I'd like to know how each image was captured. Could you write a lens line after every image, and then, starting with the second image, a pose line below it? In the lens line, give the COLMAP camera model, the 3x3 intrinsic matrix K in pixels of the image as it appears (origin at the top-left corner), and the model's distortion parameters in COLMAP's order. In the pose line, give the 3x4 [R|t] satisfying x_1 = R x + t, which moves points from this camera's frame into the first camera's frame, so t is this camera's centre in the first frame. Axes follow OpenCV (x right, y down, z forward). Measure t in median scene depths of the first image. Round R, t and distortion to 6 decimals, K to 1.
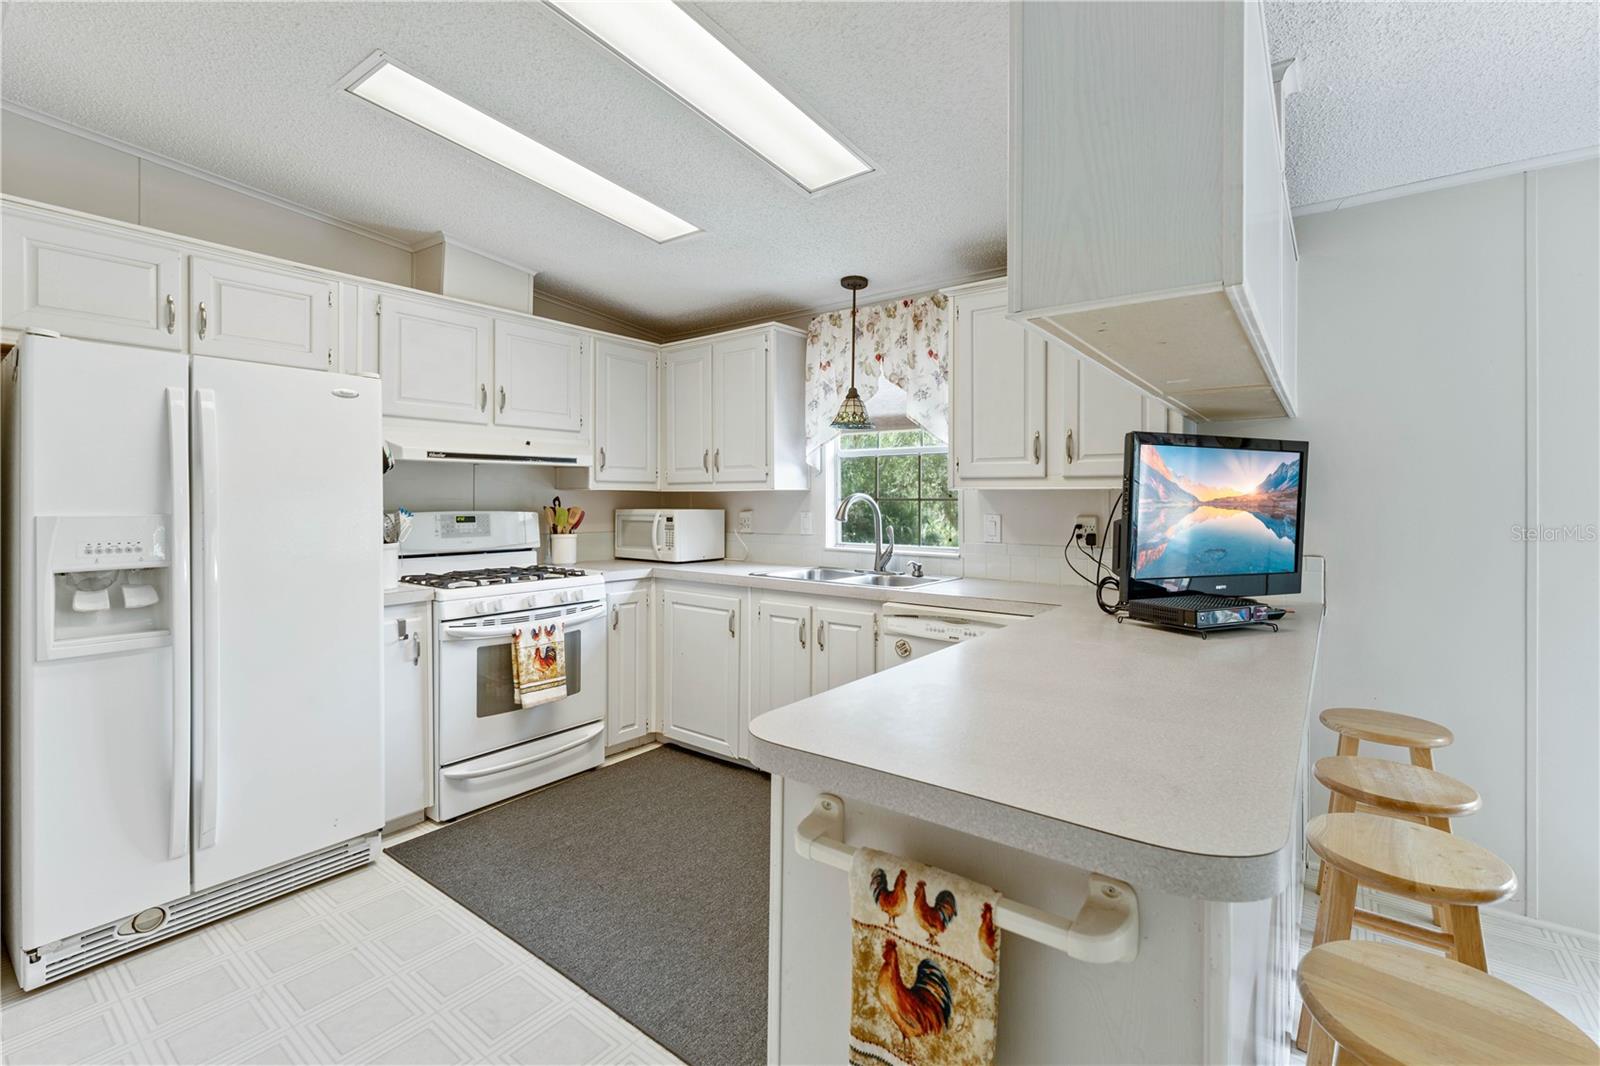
lens RADIAL K [[706.7, 0, 807.8], [0, 706.7, 494.2], [0, 0, 1]] dist [0.004102, -0.000205]
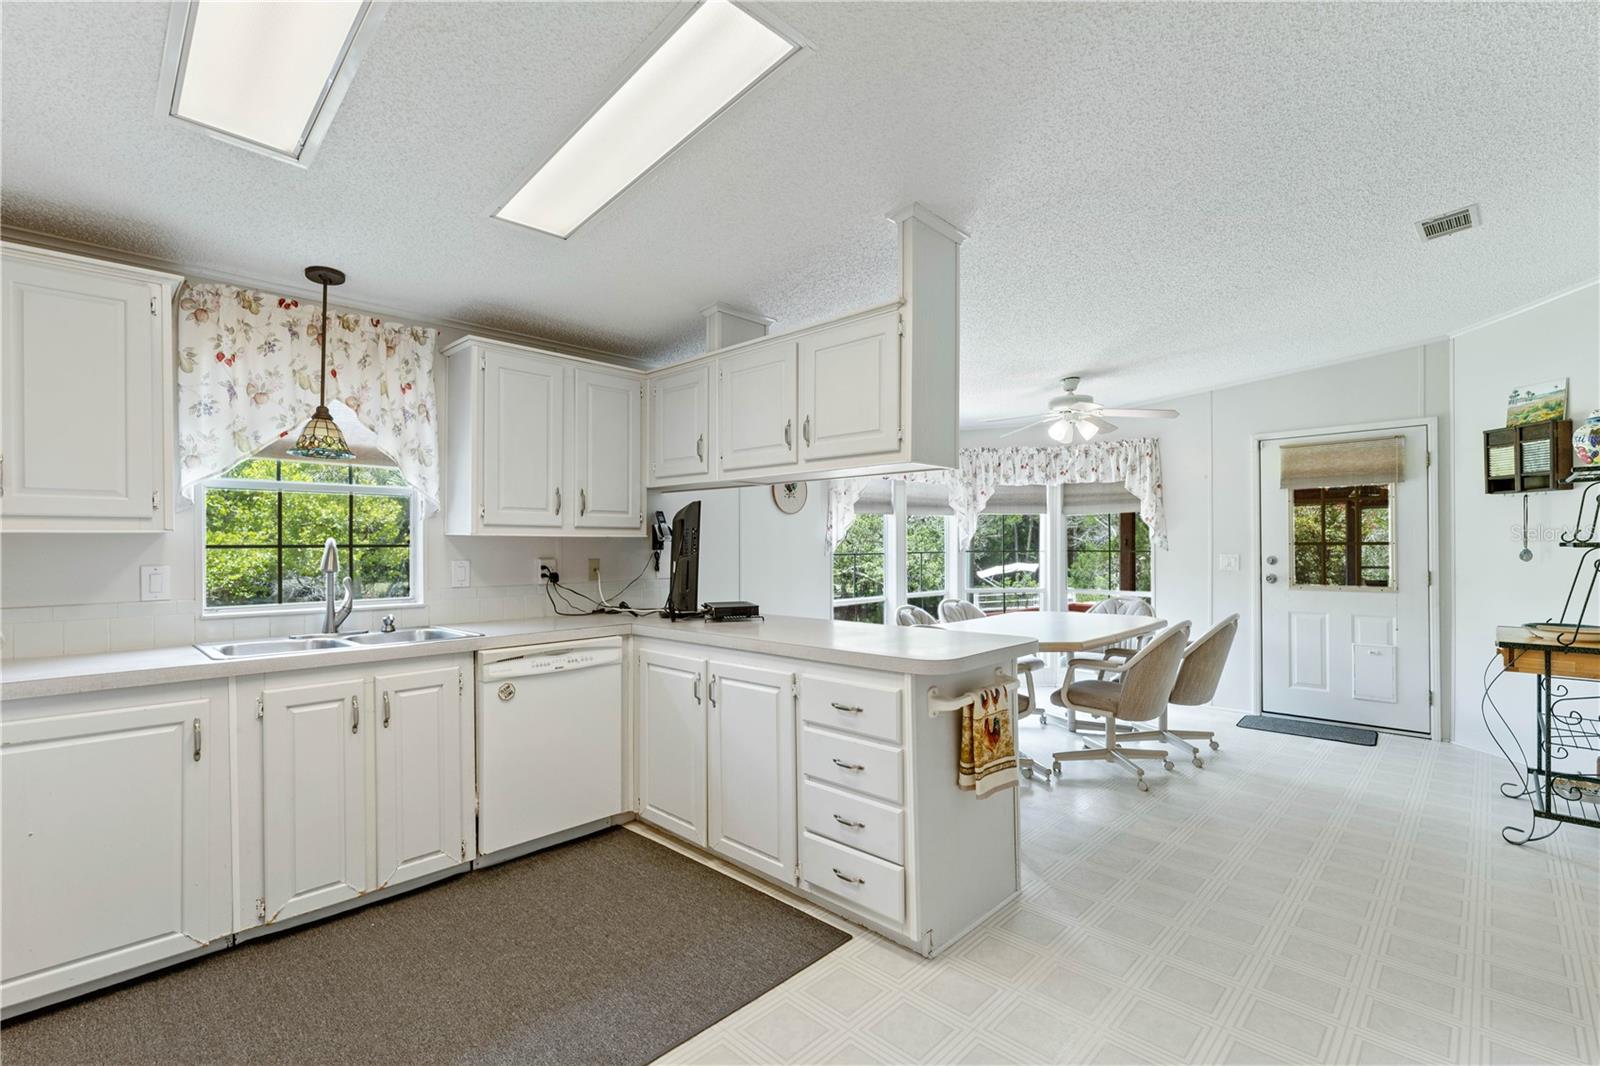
lens RADIAL K [[706.7, 0, 807.9], [0, 706.7, 542.3], [0, 0, 1]] dist [0.004102, -0.000205]
pose [[0.122839, 0.000738, 0.992426, -0.746843], [-0.000951, 0.999999, -0.000626, 0.003295], [-0.992426, -0.000867, 0.122840, 0.405205]]
